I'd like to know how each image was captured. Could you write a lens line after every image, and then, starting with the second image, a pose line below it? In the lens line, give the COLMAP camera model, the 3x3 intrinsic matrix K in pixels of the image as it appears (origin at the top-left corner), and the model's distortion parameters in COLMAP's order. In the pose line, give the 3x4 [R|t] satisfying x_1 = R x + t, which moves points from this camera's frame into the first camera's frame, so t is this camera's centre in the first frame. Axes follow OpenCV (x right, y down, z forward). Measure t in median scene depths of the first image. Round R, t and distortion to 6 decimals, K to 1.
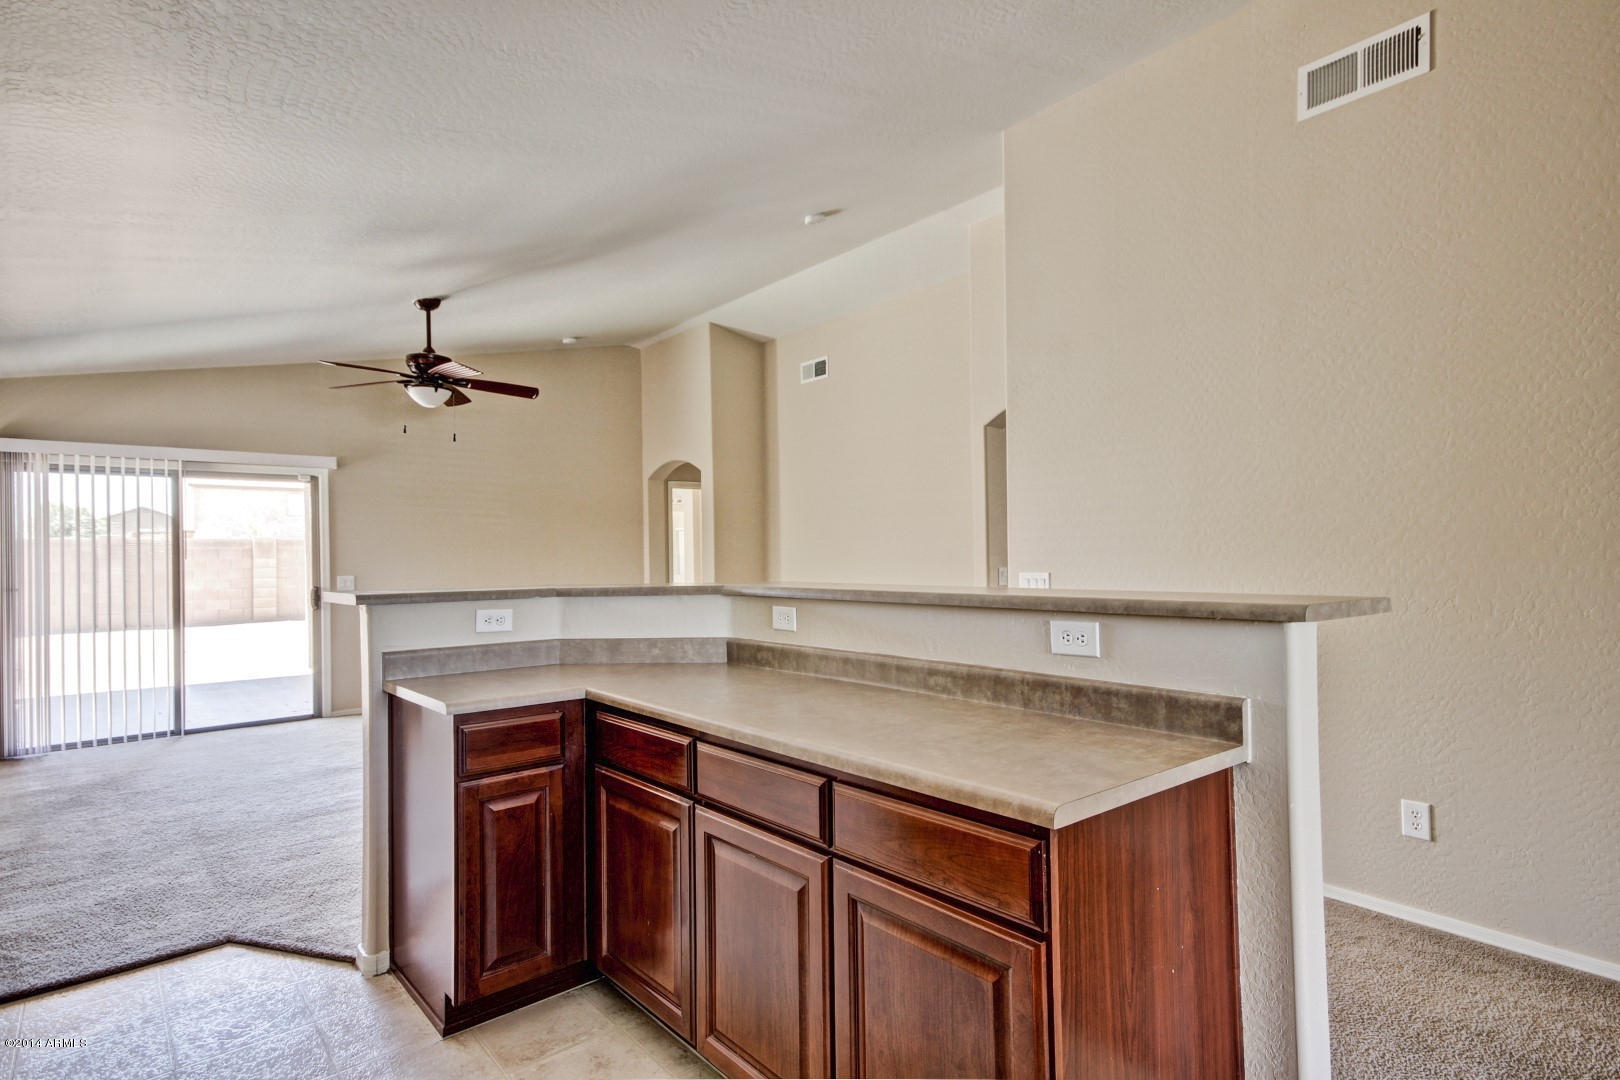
lens RADIAL K [[806.9, 0, 810.0], [0, 806.9, 540.0], [0, 0, 1]] dist [0.062271, 0.000087]
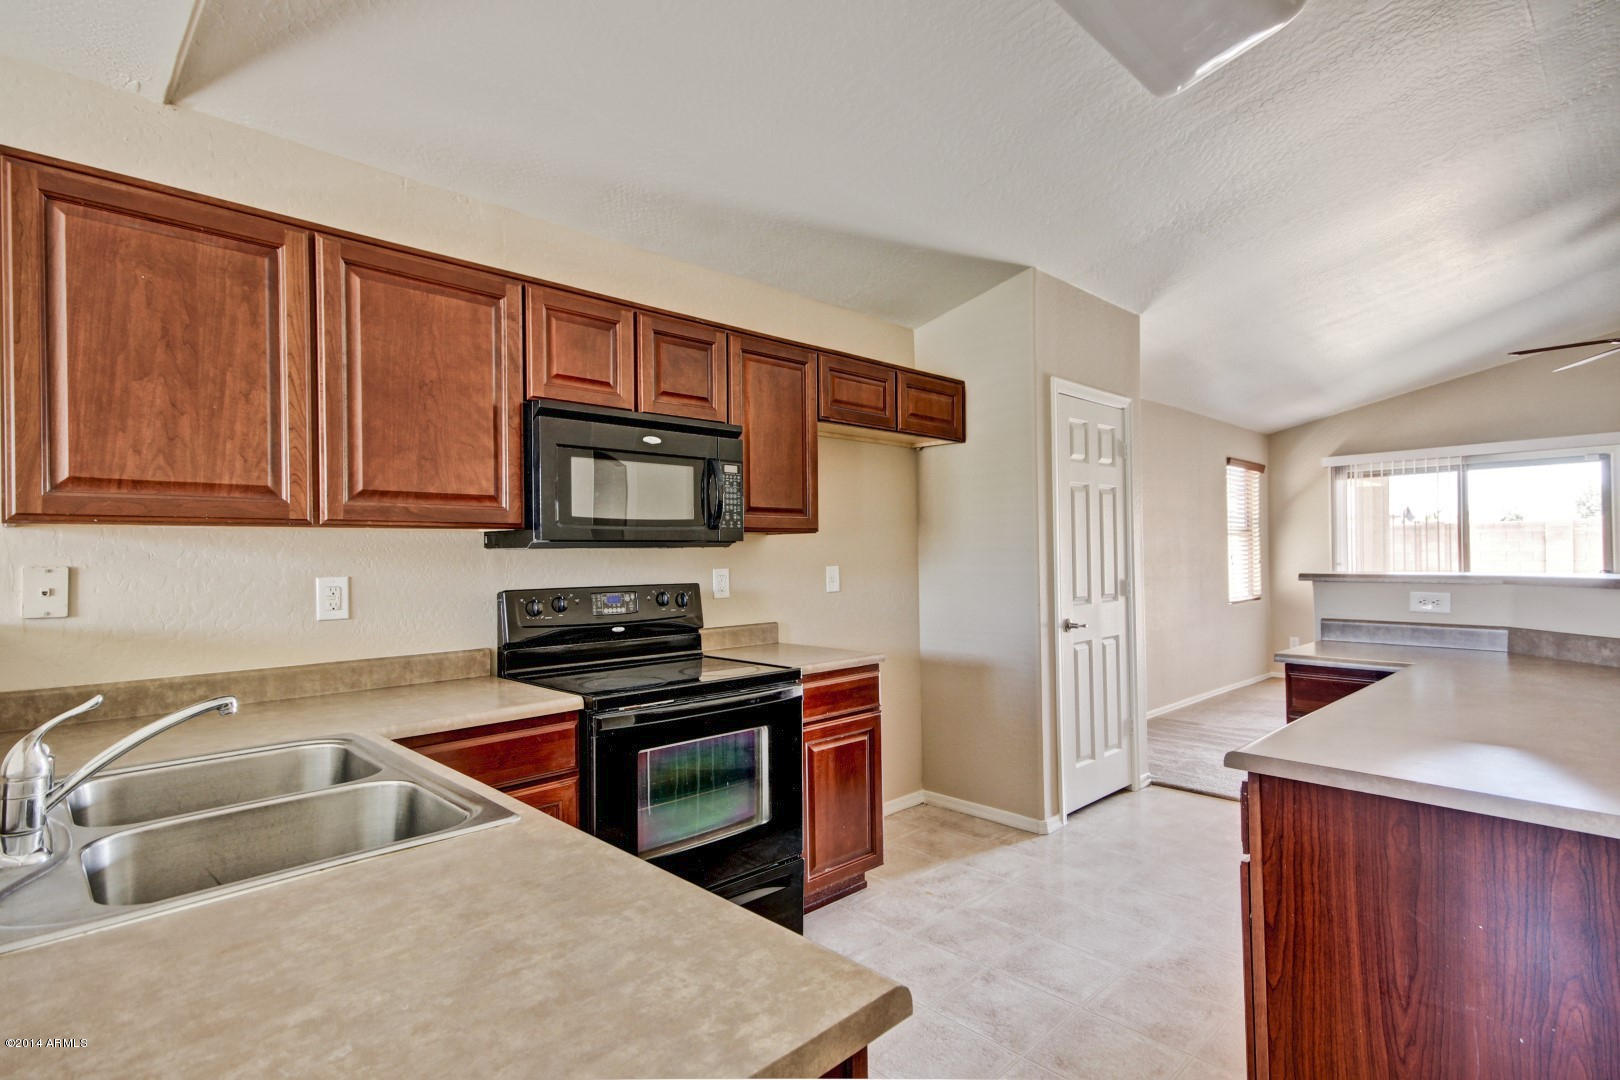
lens RADIAL K [[806.9, 0, 810.0], [0, 806.9, 540.0], [0, 0, 1]] dist [0.062271, 0.000087]
pose [[0.036577, -0.015335, -0.999213, 0.702078], [0.037667, 0.999193, -0.013956, 0.002594], [0.998621, -0.037127, 0.037125, 0.155315]]
